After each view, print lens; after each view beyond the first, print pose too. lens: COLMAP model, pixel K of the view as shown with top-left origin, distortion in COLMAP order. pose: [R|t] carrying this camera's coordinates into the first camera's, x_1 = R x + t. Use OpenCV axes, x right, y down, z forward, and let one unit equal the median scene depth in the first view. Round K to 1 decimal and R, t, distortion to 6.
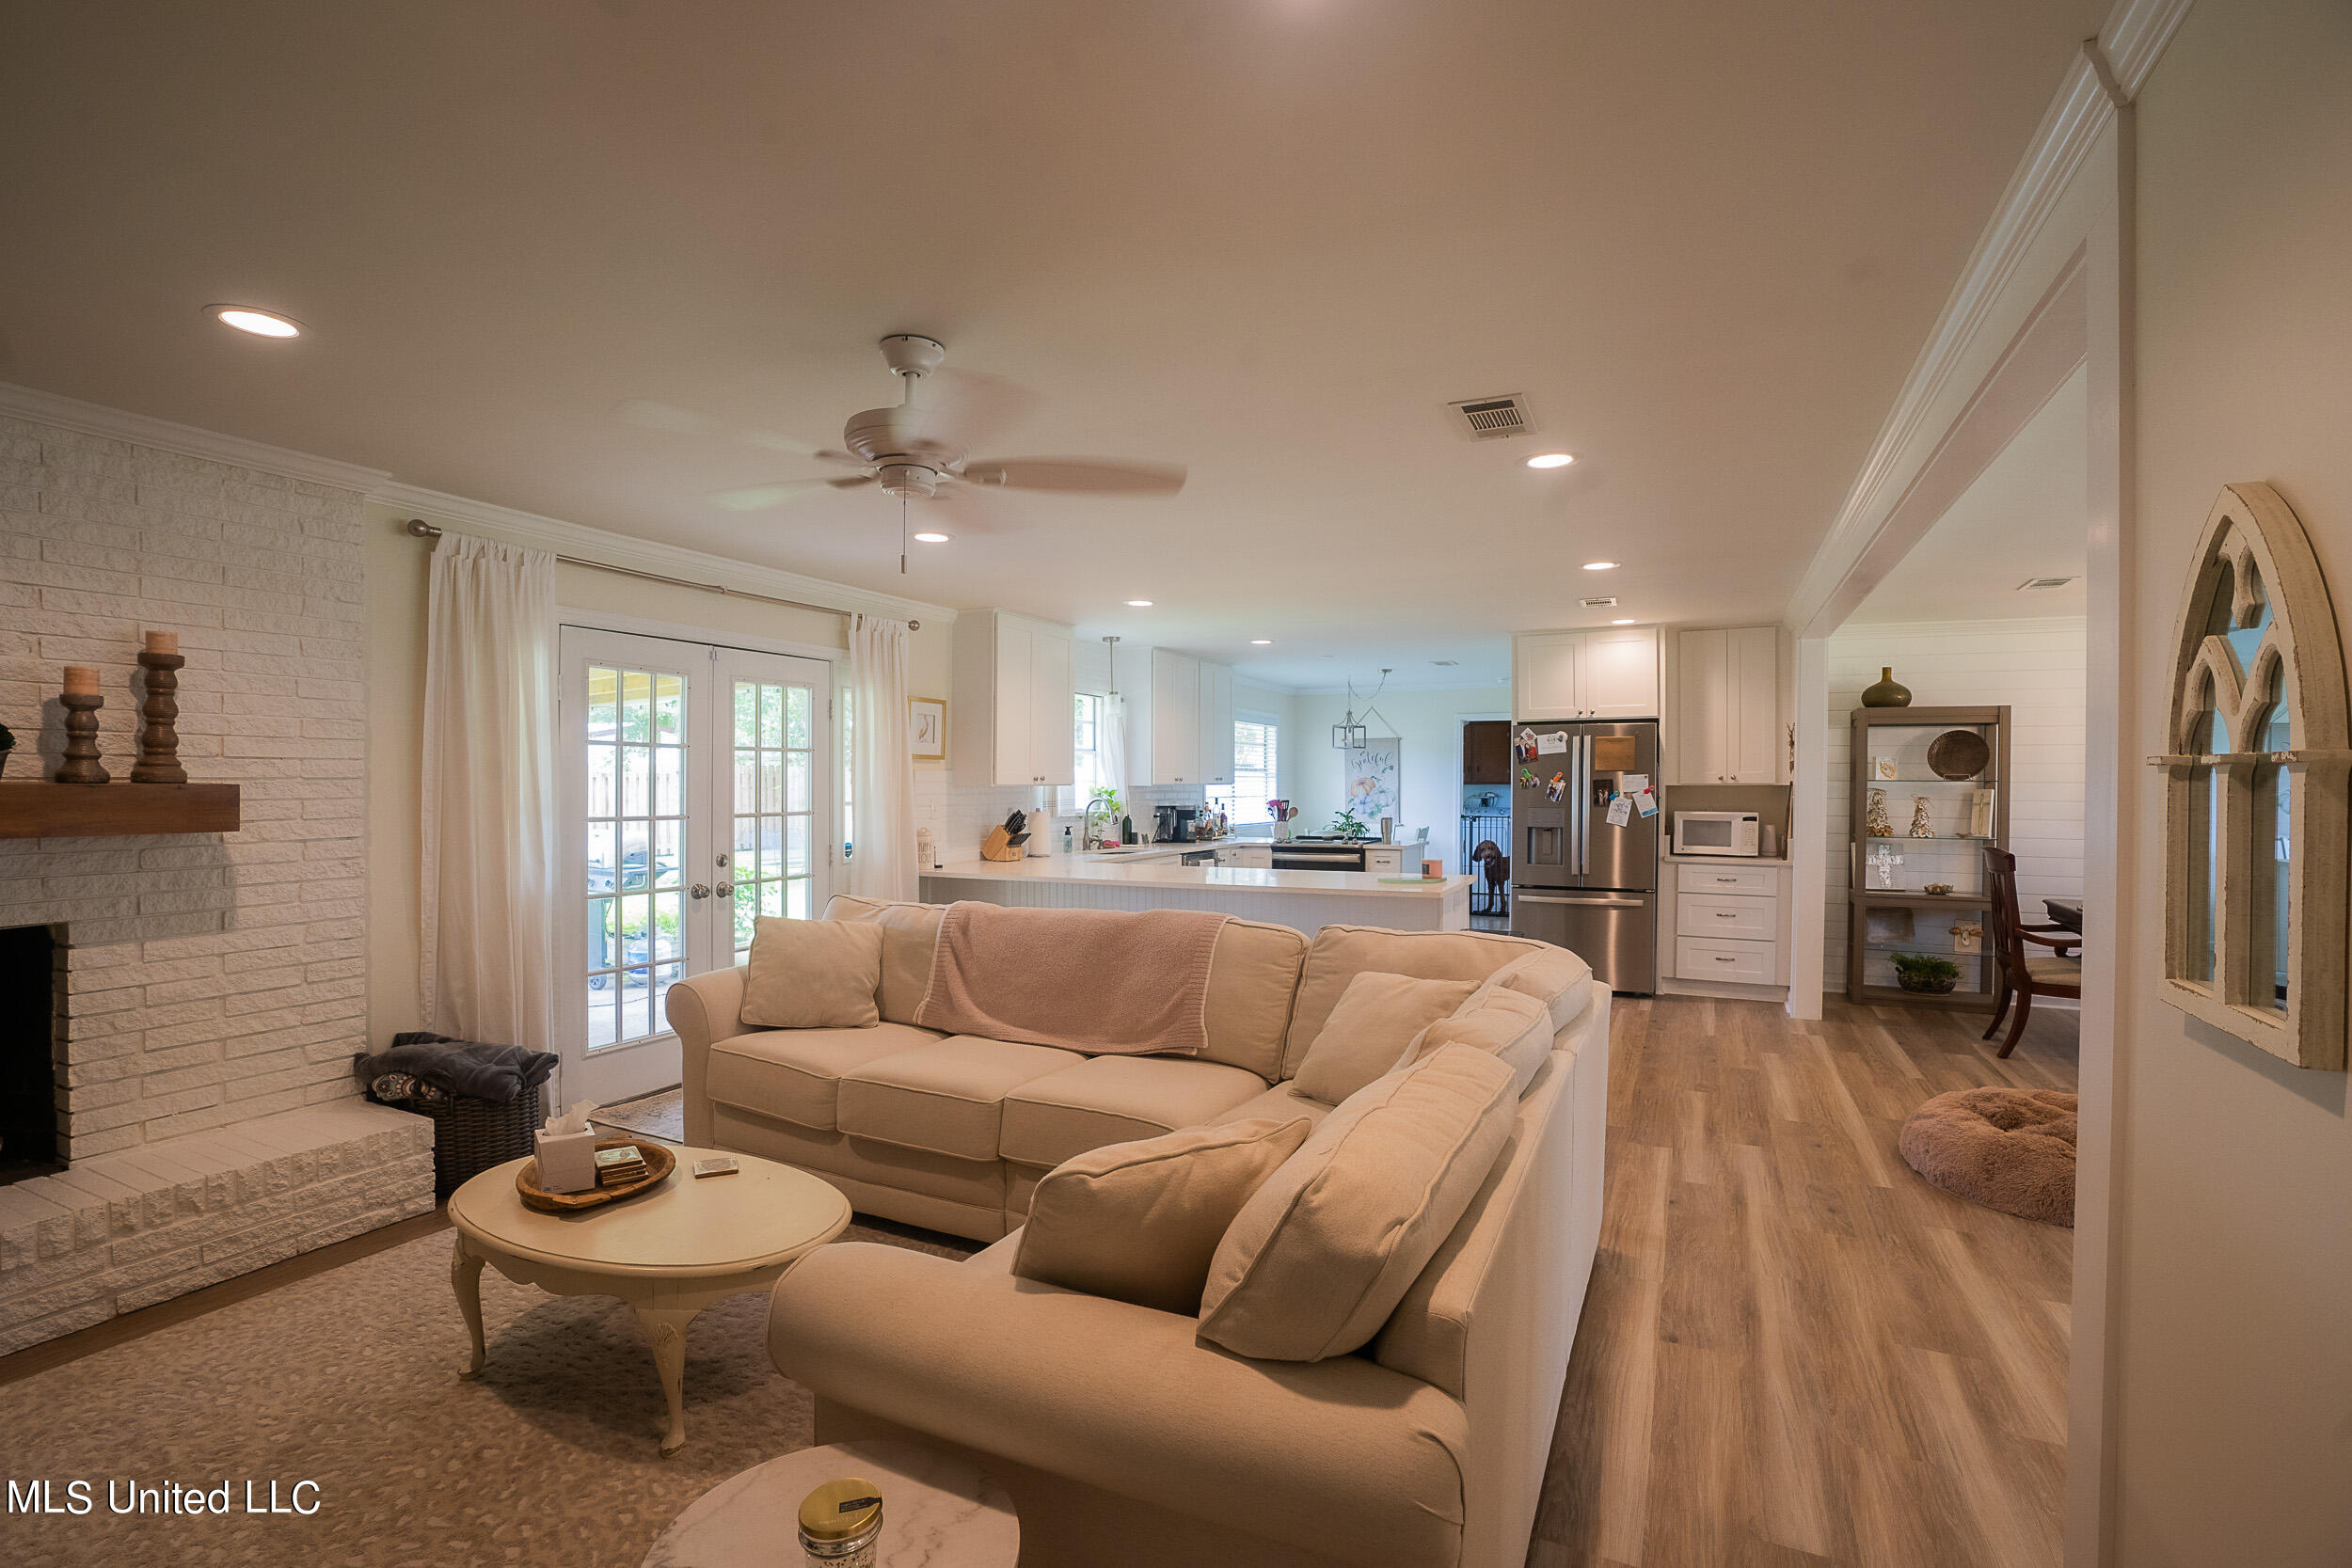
lens RADIAL K [[1066.8, 0, 1168.0], [0, 1066.8, 788.8], [0, 0, 1]] dist [-0.028629, 0.003950]
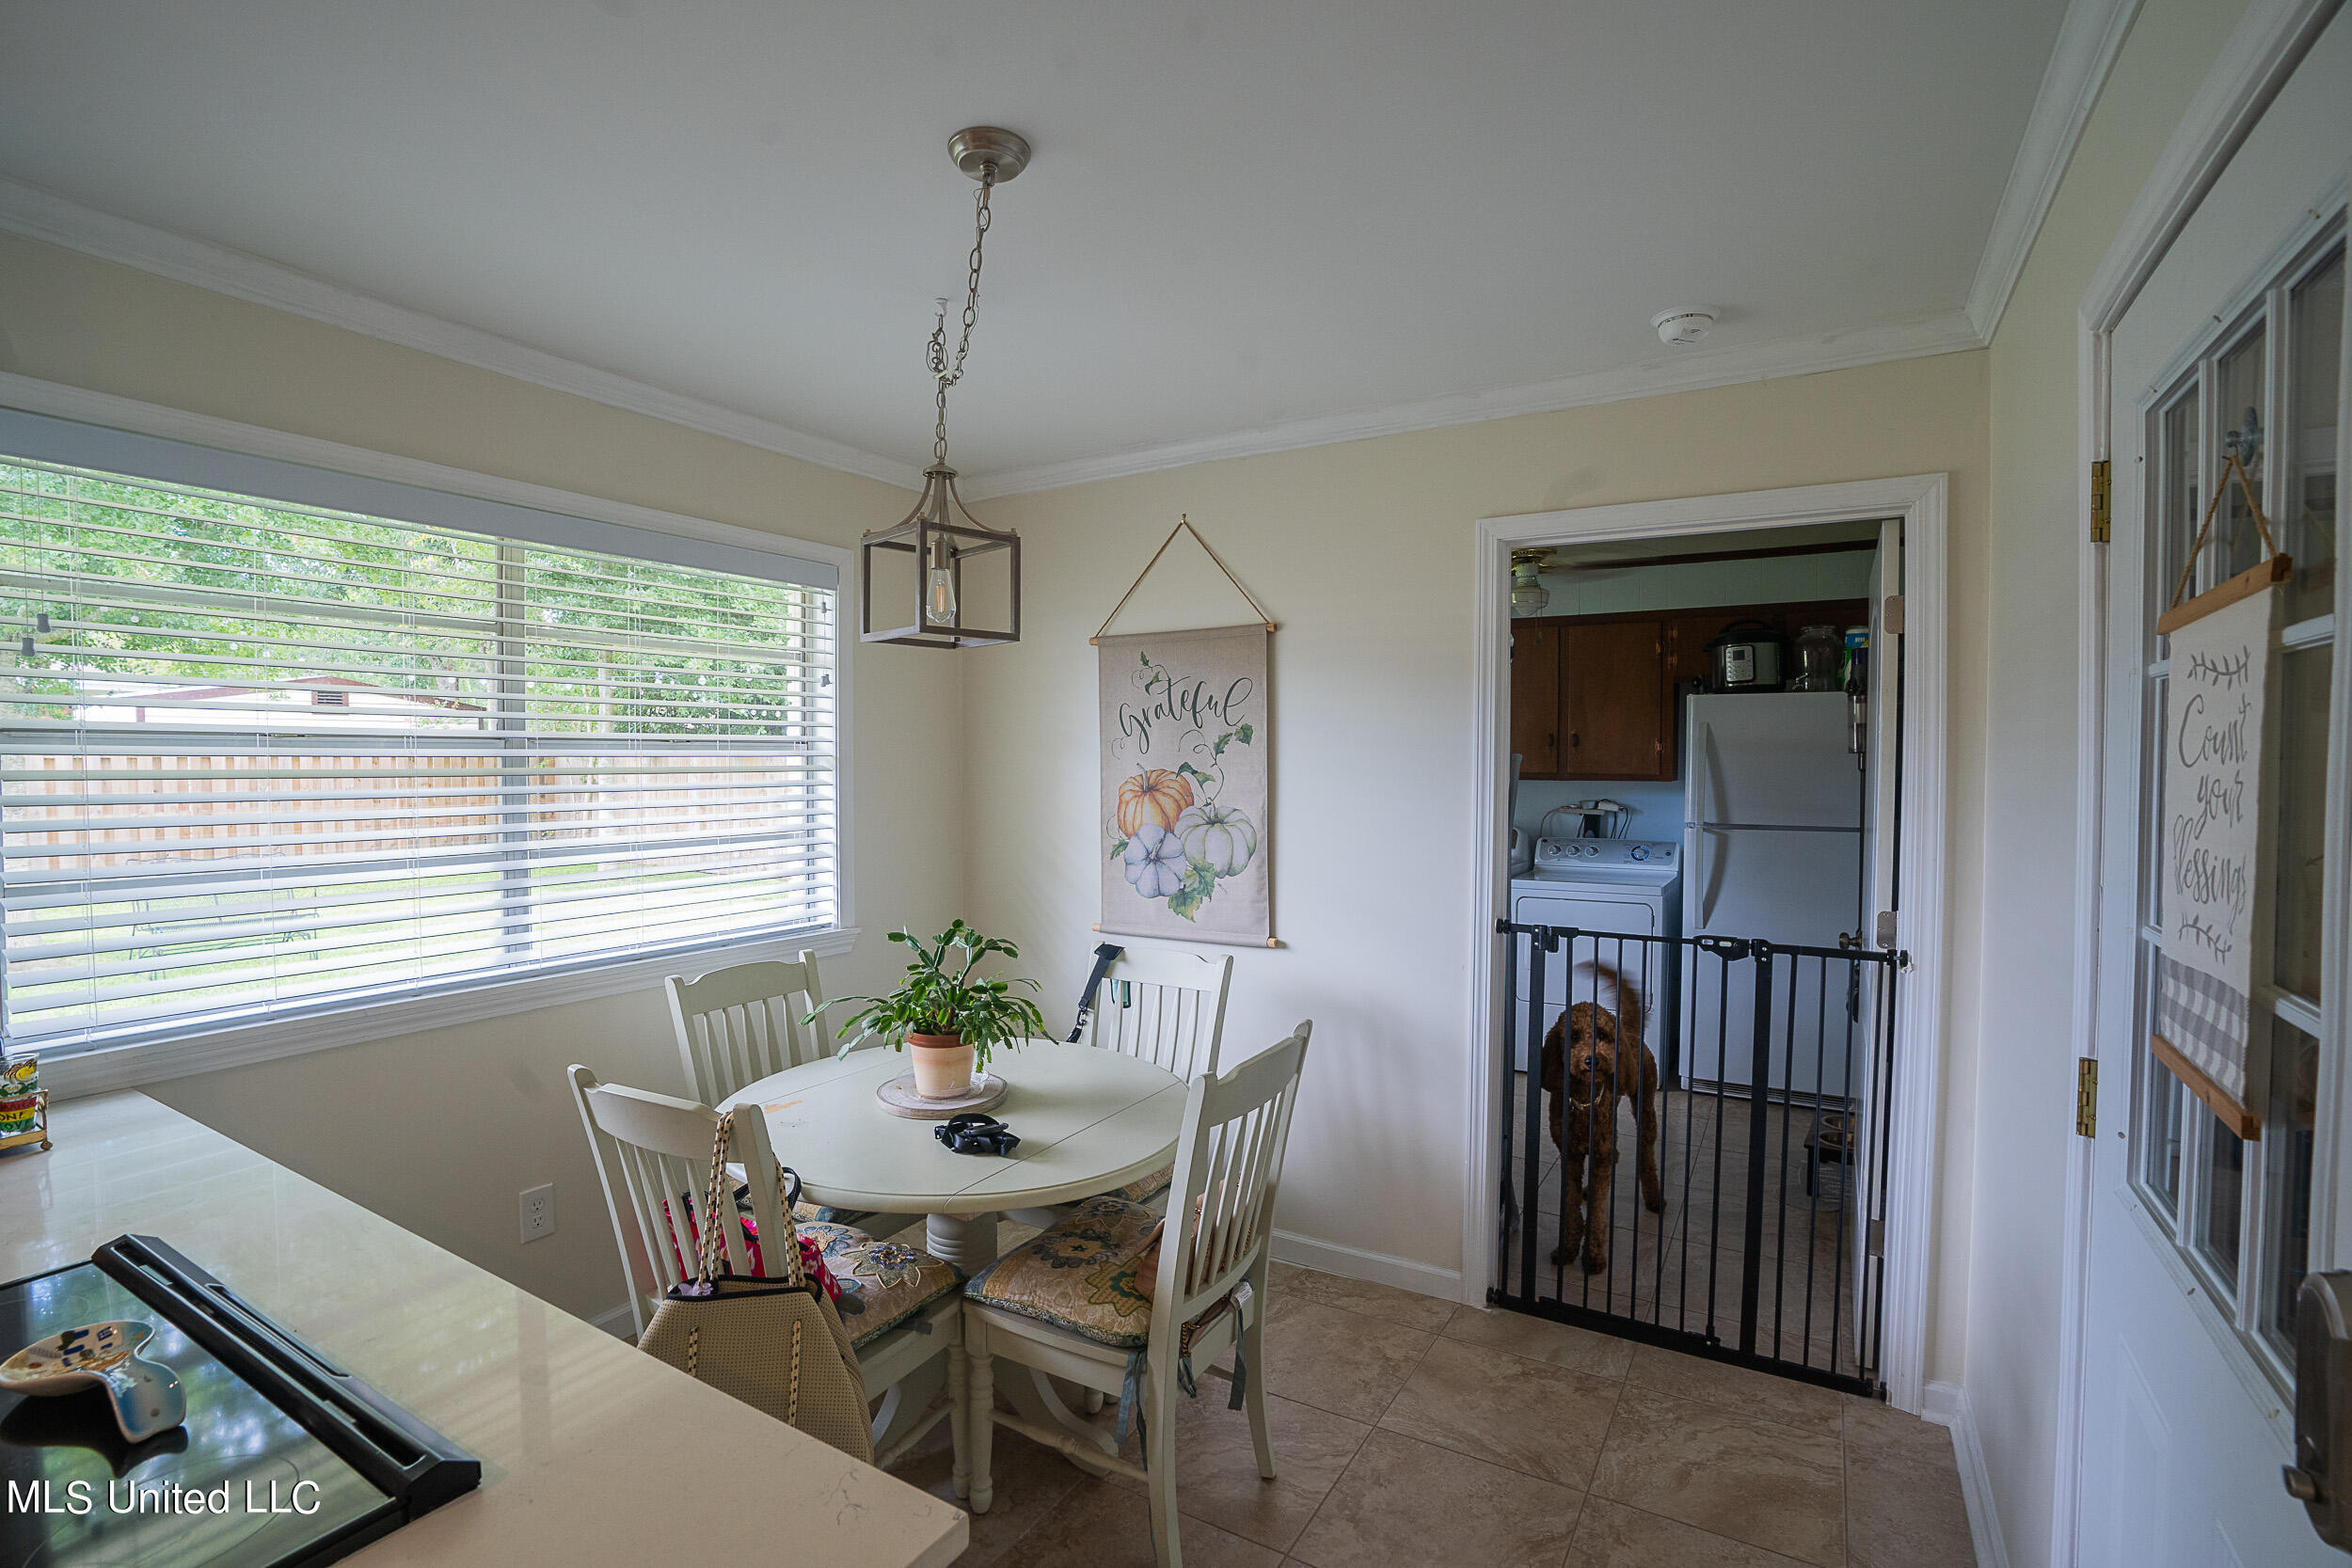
lens RADIAL K [[1066.8, 0, 1167.0], [0, 1066.8, 780.1], [0, 0, 1]] dist [-0.028629, 0.003950]
pose [[0.996093, 0.001435, -0.088301, 0.348268], [-0.000044, 0.999876, 0.015746, -0.019857], [0.088313, -0.015680, 0.995969, 1.182580]]
